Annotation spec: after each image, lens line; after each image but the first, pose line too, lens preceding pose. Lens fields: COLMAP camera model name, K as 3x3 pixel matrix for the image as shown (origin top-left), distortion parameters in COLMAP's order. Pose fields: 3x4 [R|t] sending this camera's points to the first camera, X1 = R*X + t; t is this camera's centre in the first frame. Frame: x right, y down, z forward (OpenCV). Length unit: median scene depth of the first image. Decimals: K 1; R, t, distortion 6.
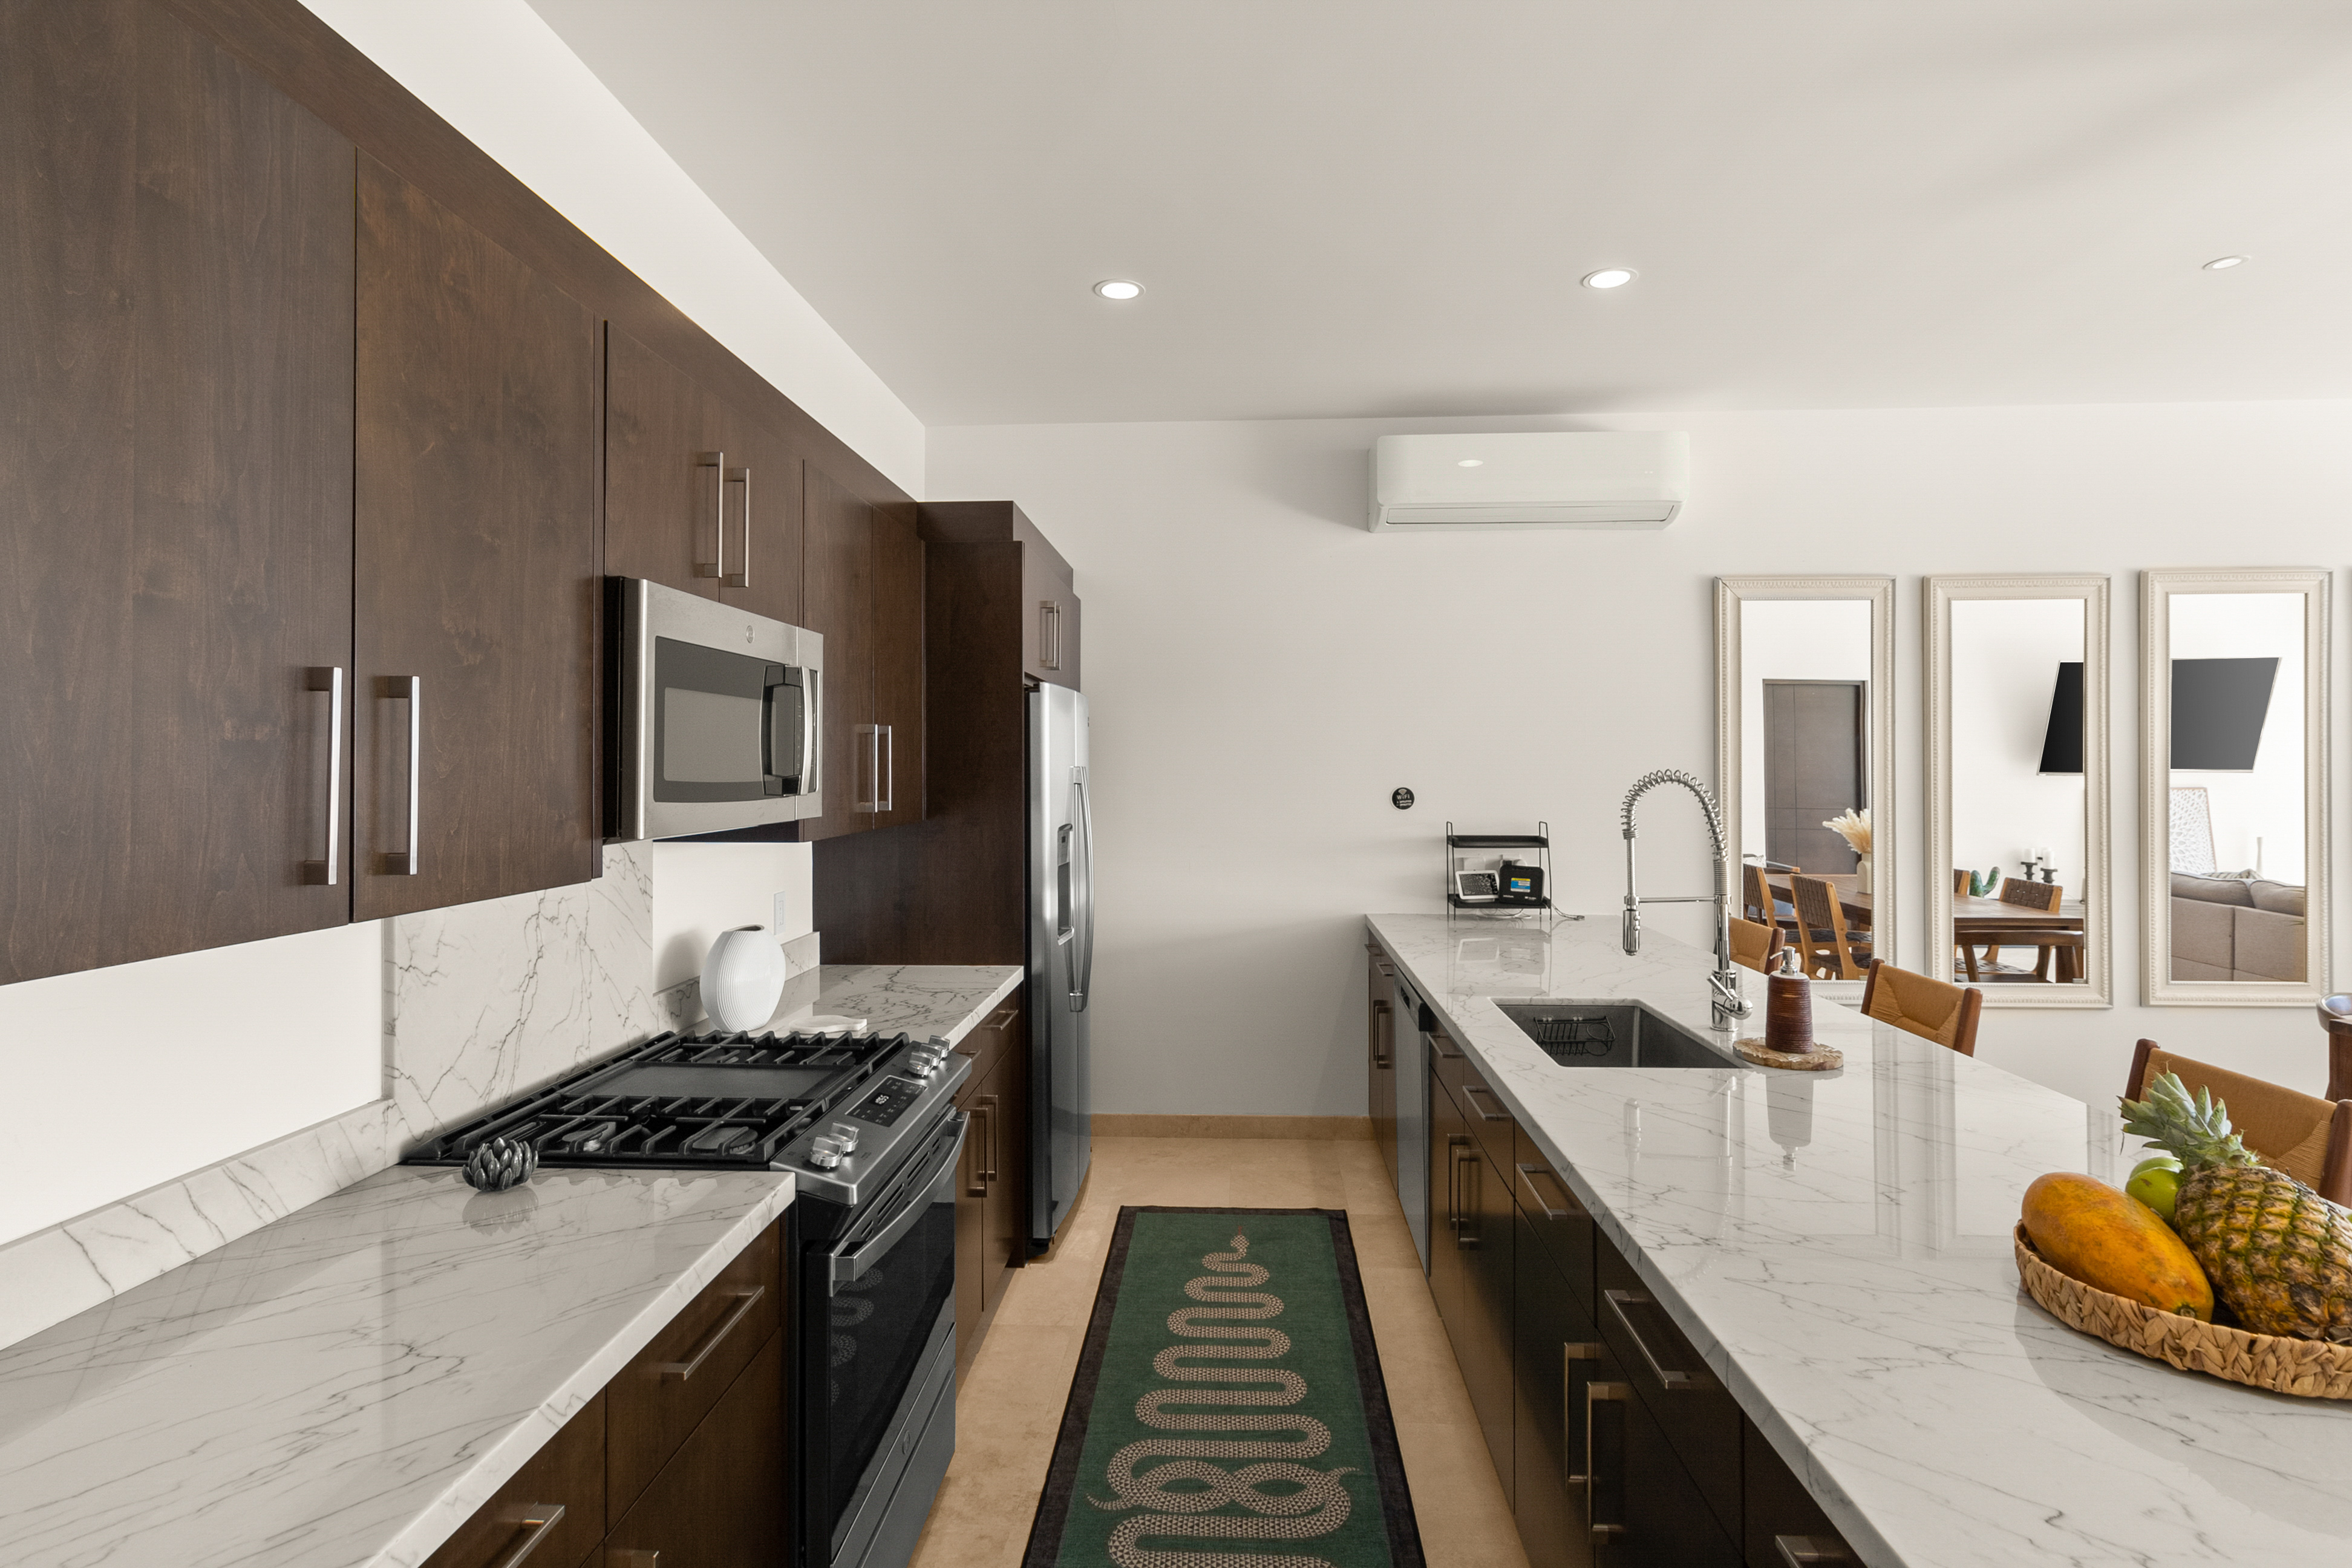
lens RADIAL K [[1149.1, 0, 1177.3], [0, 1149.1, 761.7], [0, 0, 1]] dist [-0.001109, -0.000355]
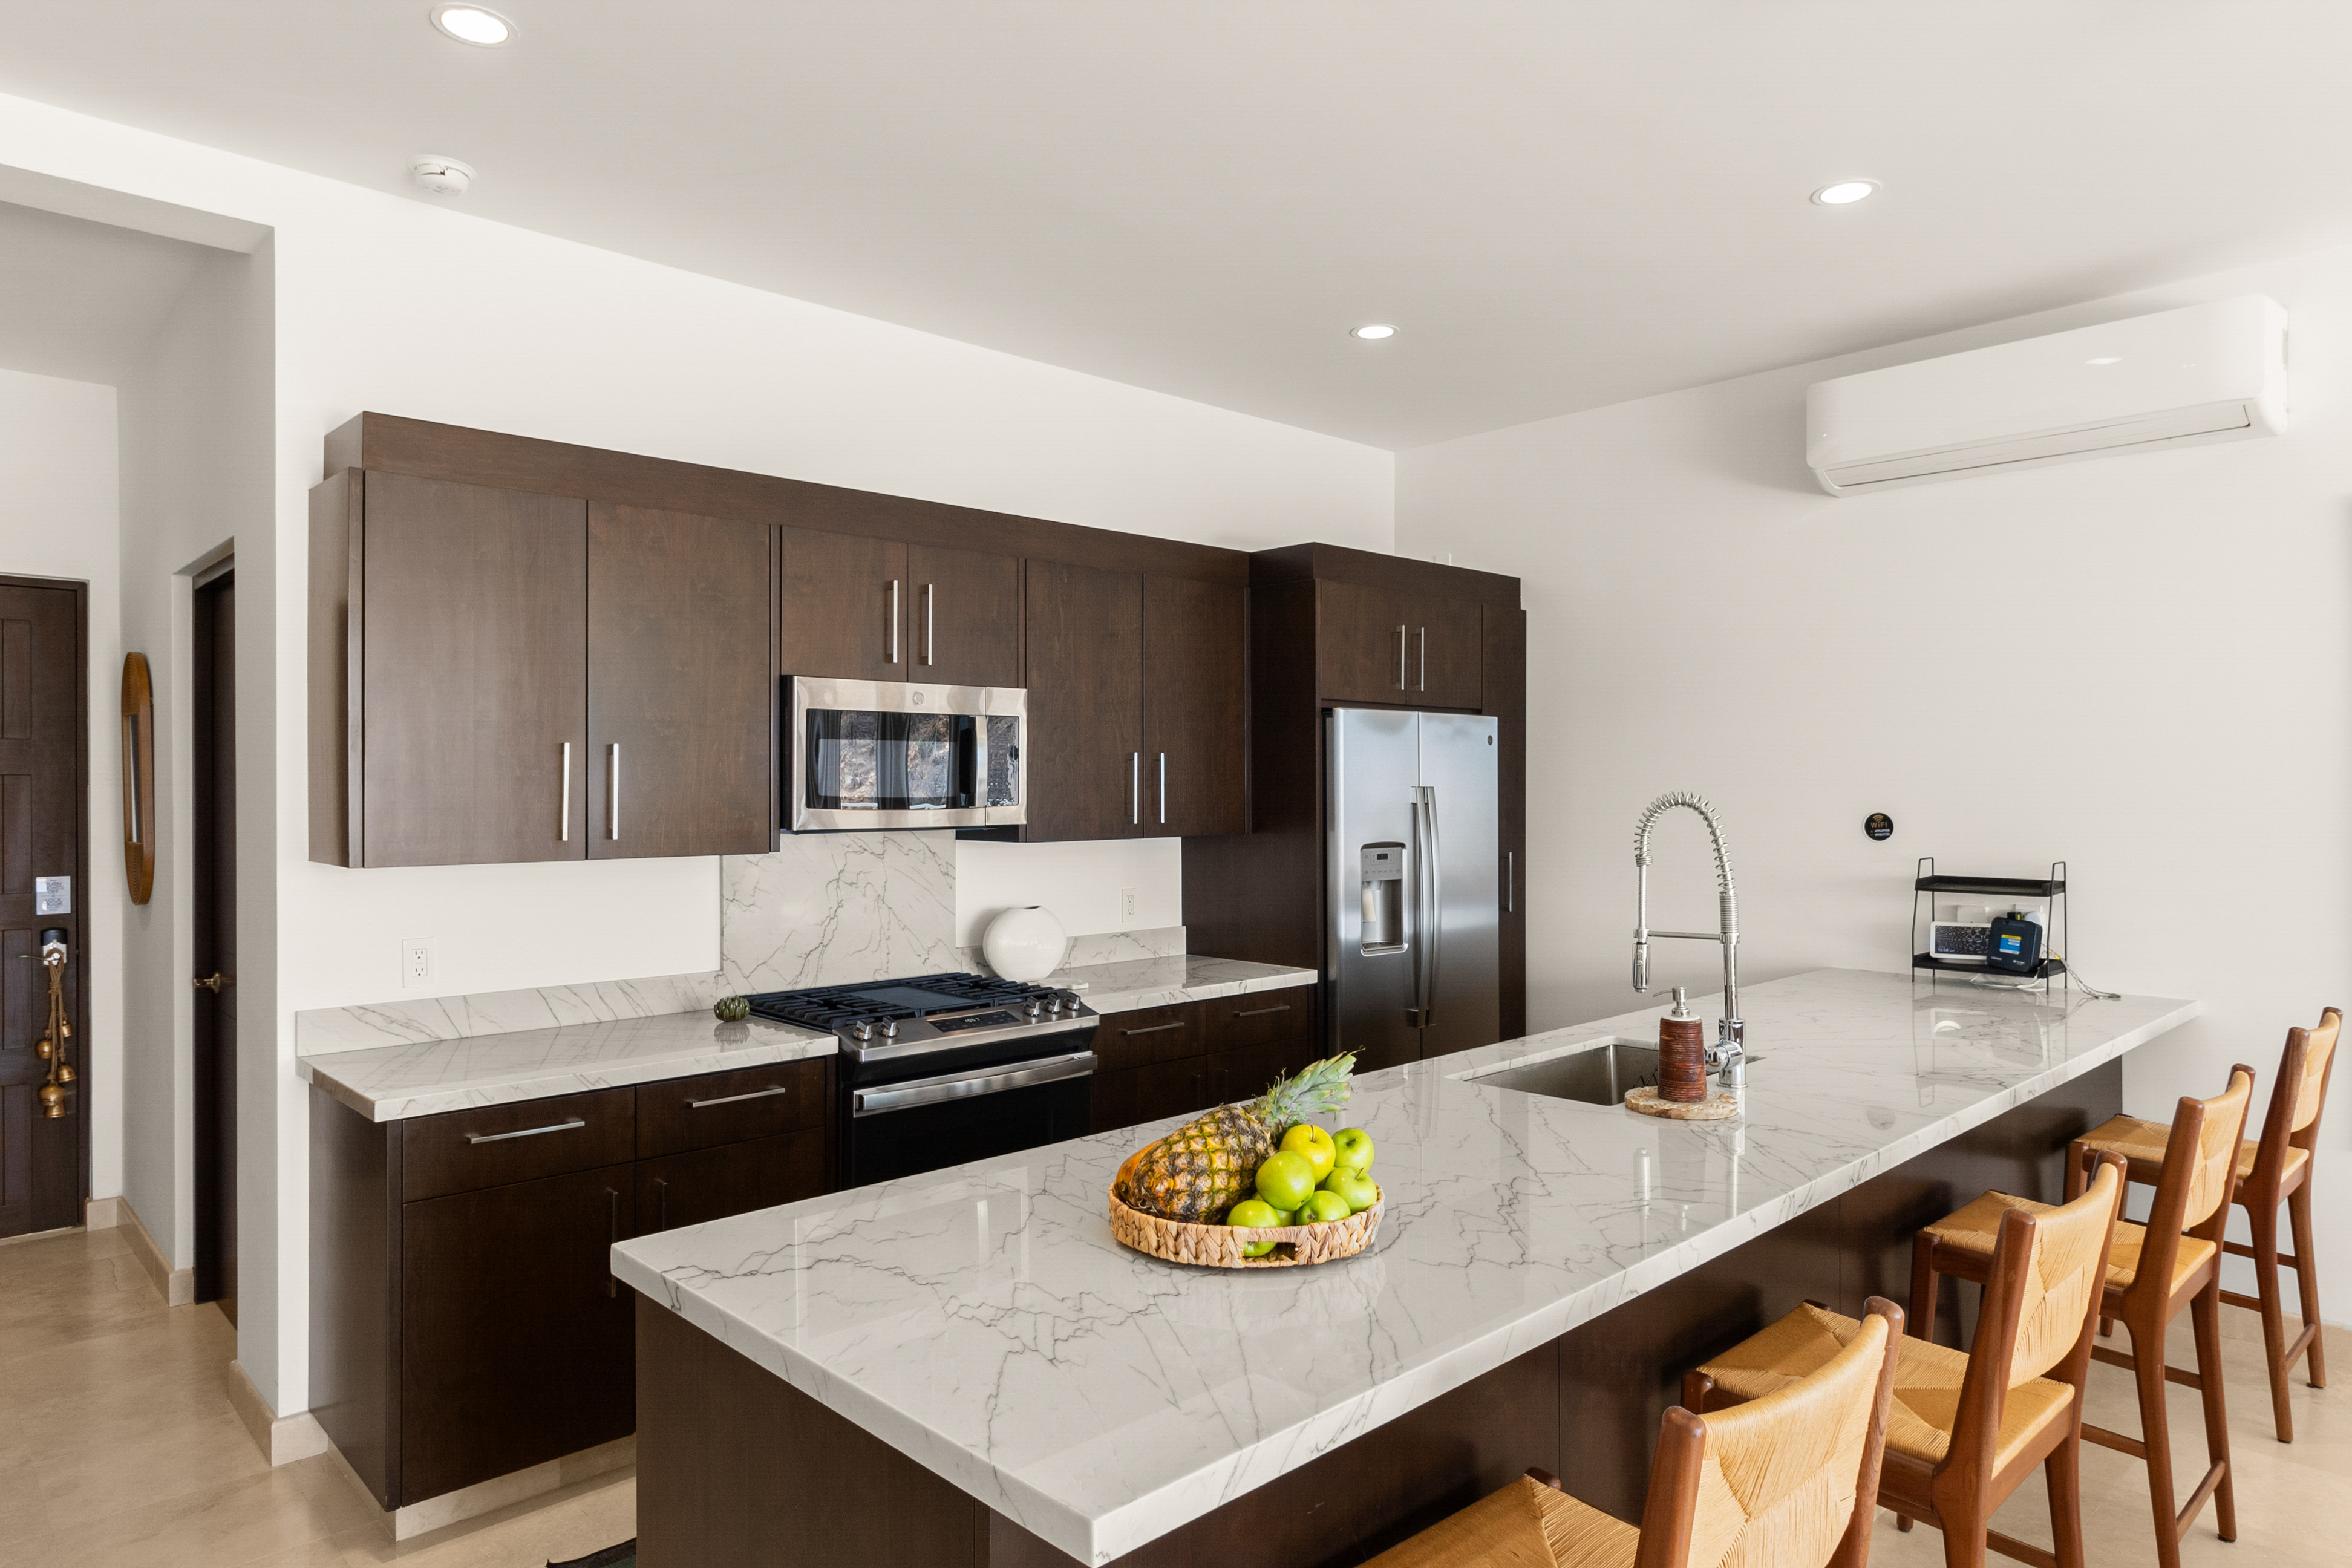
lens RADIAL K [[1424.3, 0, 1176.0], [0, 1424.3, 784.0], [0, 0, 1]] dist [0.003328, -0.000012]
pose [[0.725099, -0.000645, -0.688645, 0.918558], [0.003015, 0.999993, 0.002238, -0.002129], [0.688638, -0.003699, 0.725096, -0.087305]]
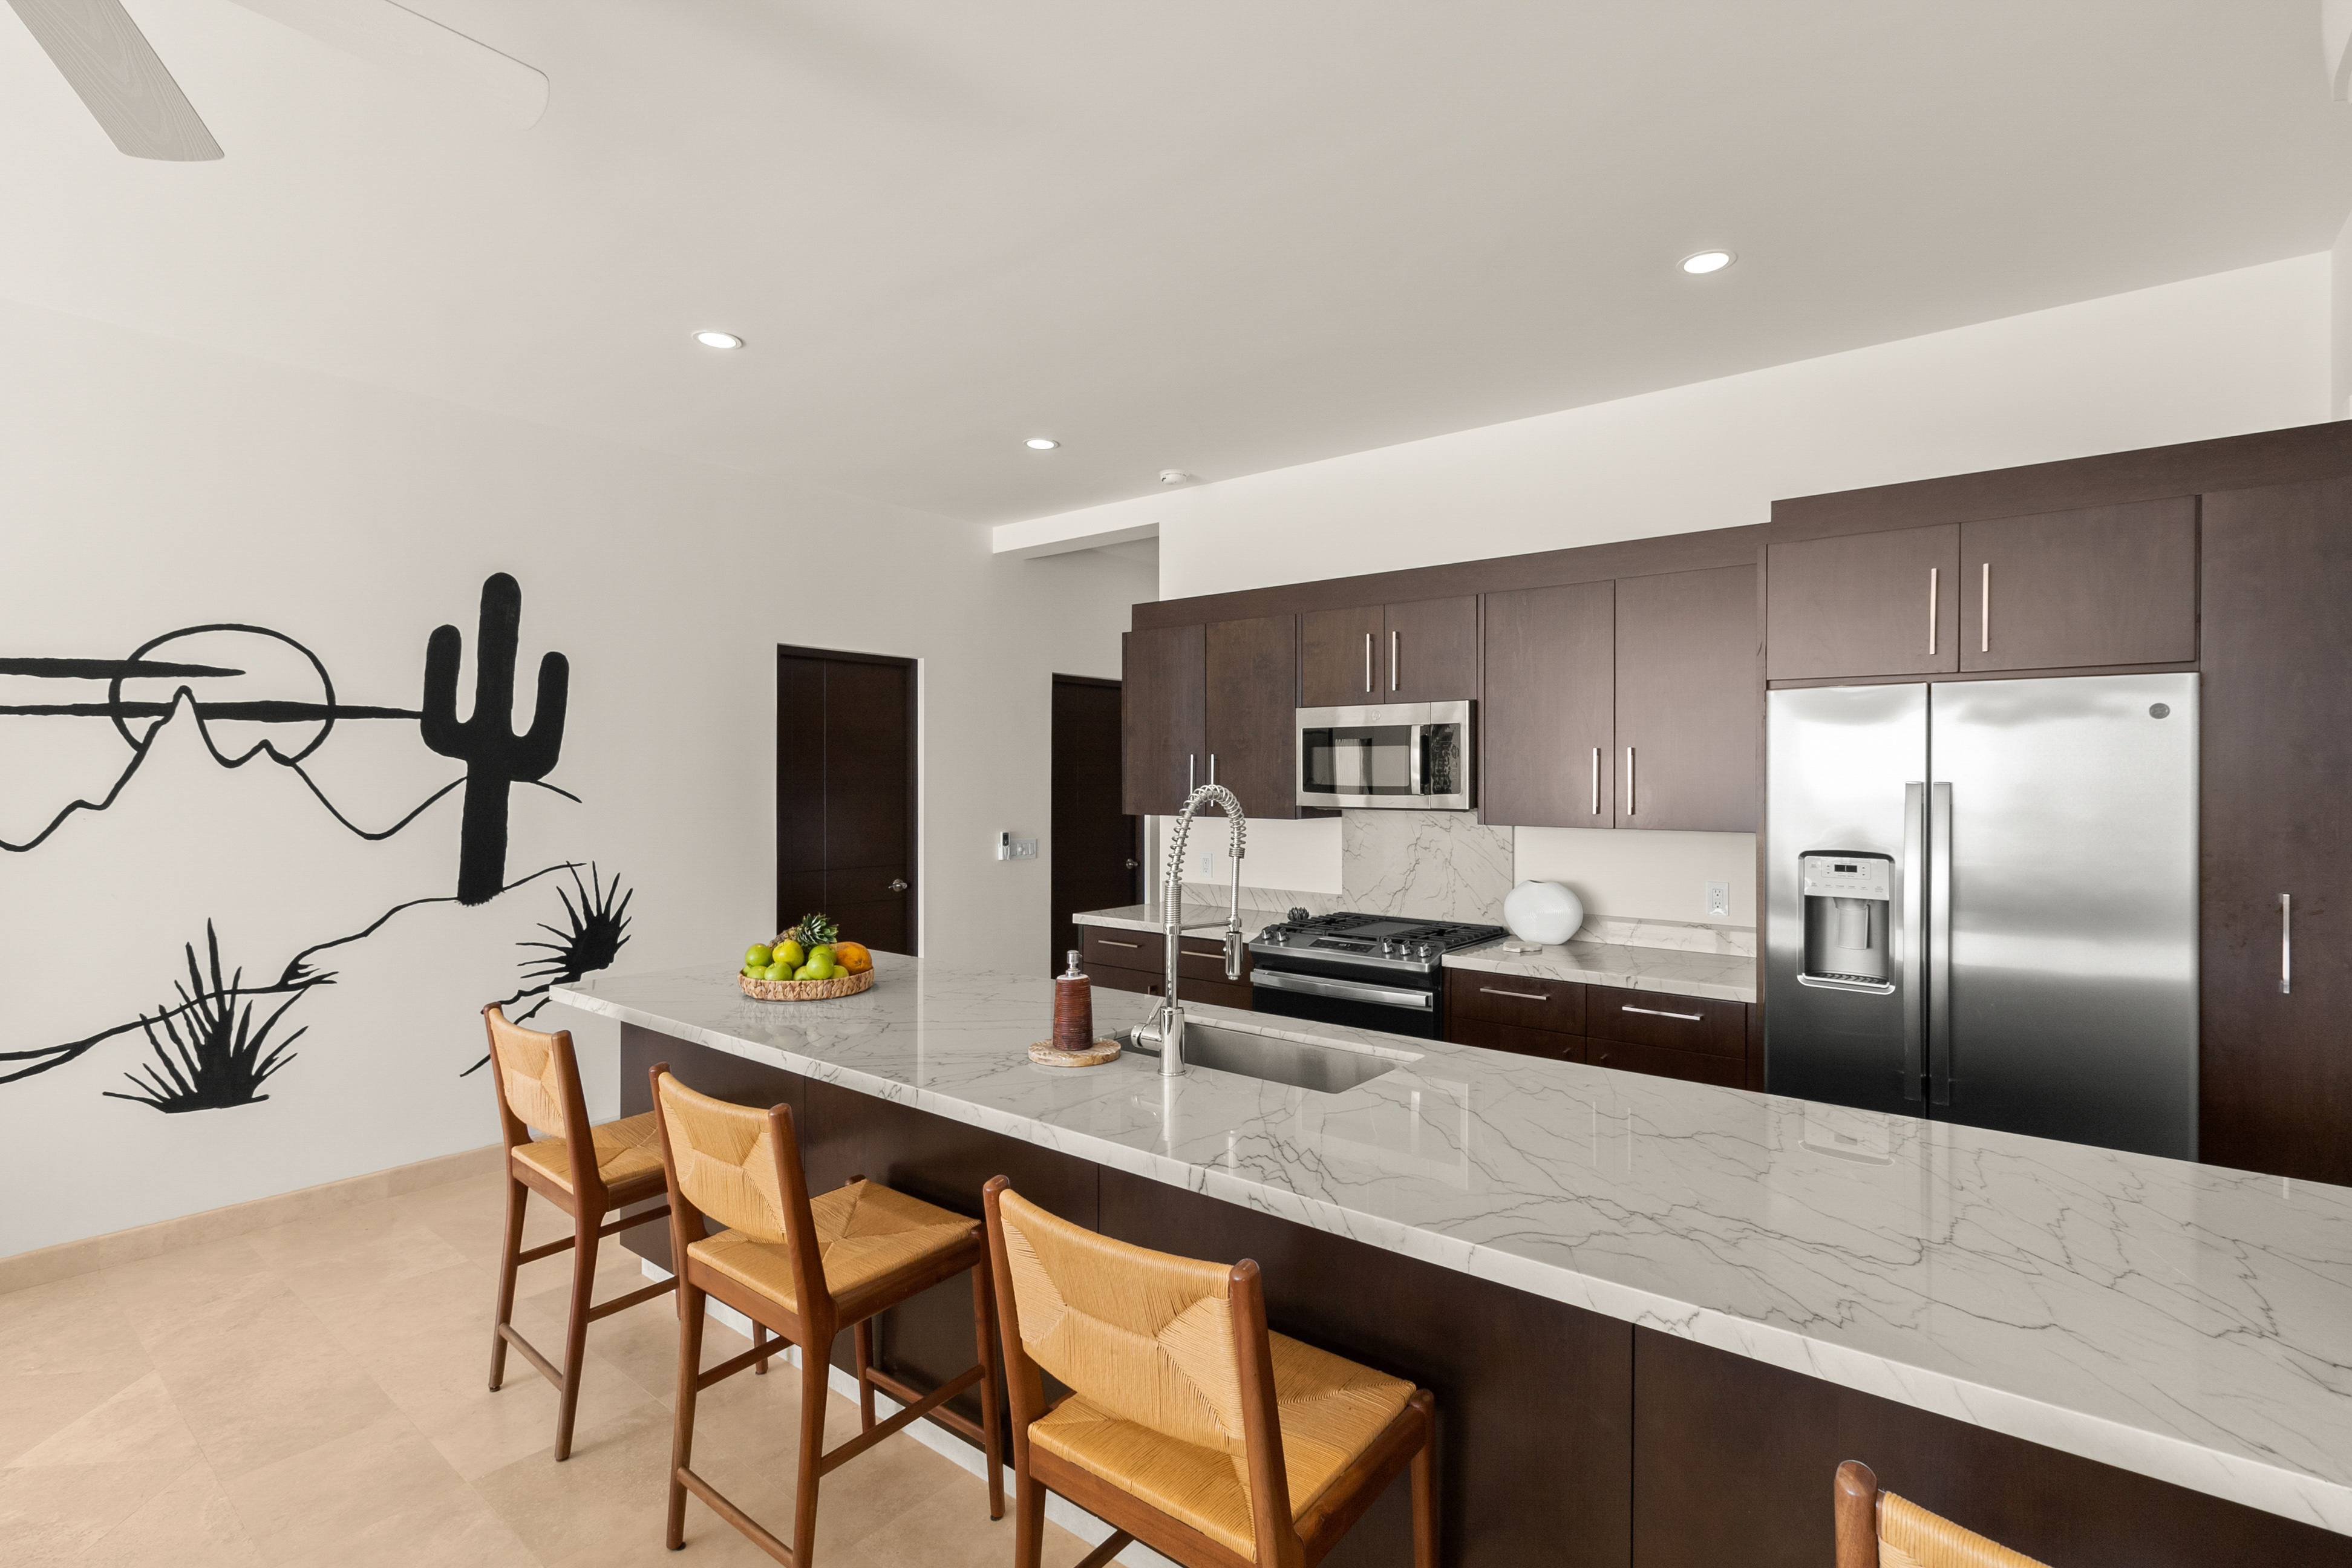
lens RADIAL K [[1089.7, 0, 1176.0], [0, 1089.7, 784.0], [0, 0, 1]] dist [-0.001309, -0.000155]
pose [[-0.582299, 0.006075, -0.812952, 1.169996], [0.001095, 0.999977, 0.006688, 0.000038], [0.812974, 0.003004, -0.582293, 1.500897]]
